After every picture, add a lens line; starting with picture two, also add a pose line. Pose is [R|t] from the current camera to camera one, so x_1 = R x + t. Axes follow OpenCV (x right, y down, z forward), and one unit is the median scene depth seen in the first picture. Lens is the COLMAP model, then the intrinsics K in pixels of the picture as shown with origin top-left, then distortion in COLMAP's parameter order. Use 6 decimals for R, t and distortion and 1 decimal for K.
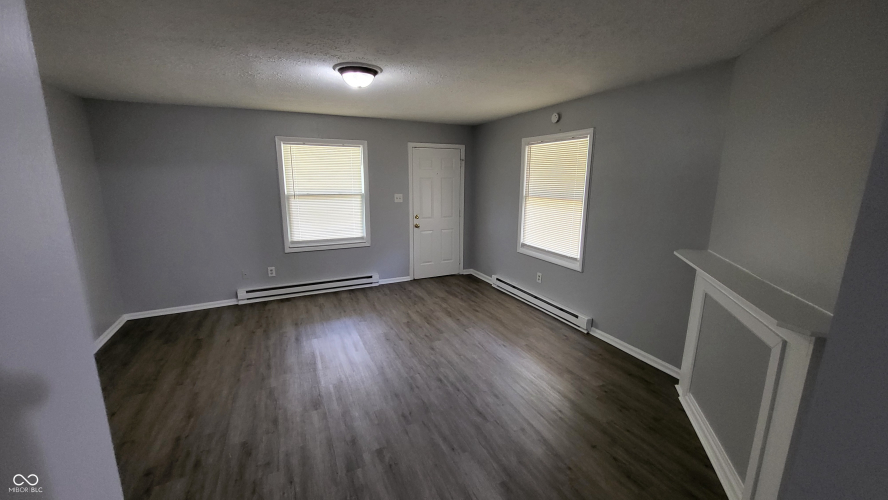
lens RADIAL K [[355.6, 0, 447.8], [0, 355.6, 249.2], [0, 0, 1]] dist [-0.000654, 0.000039]
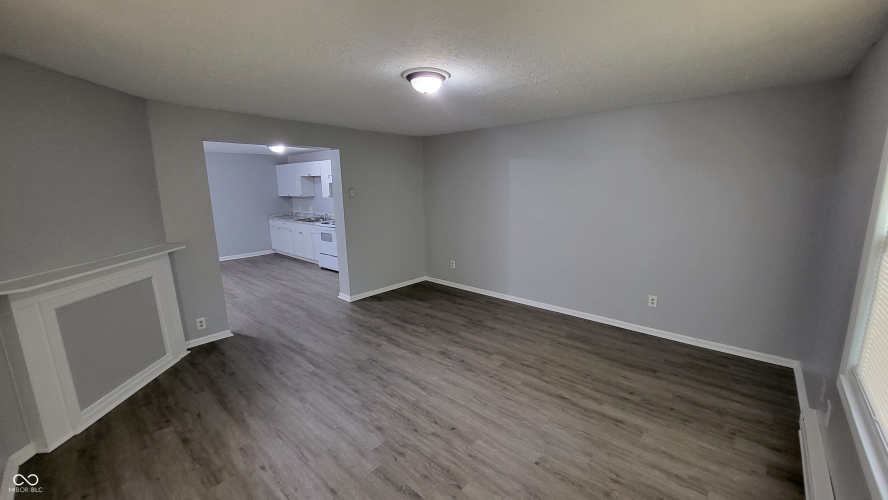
lens RADIAL K [[355.6, 0, 447.8], [0, 355.6, 249.2], [0, 0, 1]] dist [-0.000654, 0.000039]
pose [[-0.924189, 0.074823, -0.374535, 0.077140], [-0.070320, 0.930524, 0.359415, -0.350862], [0.375406, 0.358505, -0.854719, 1.700944]]
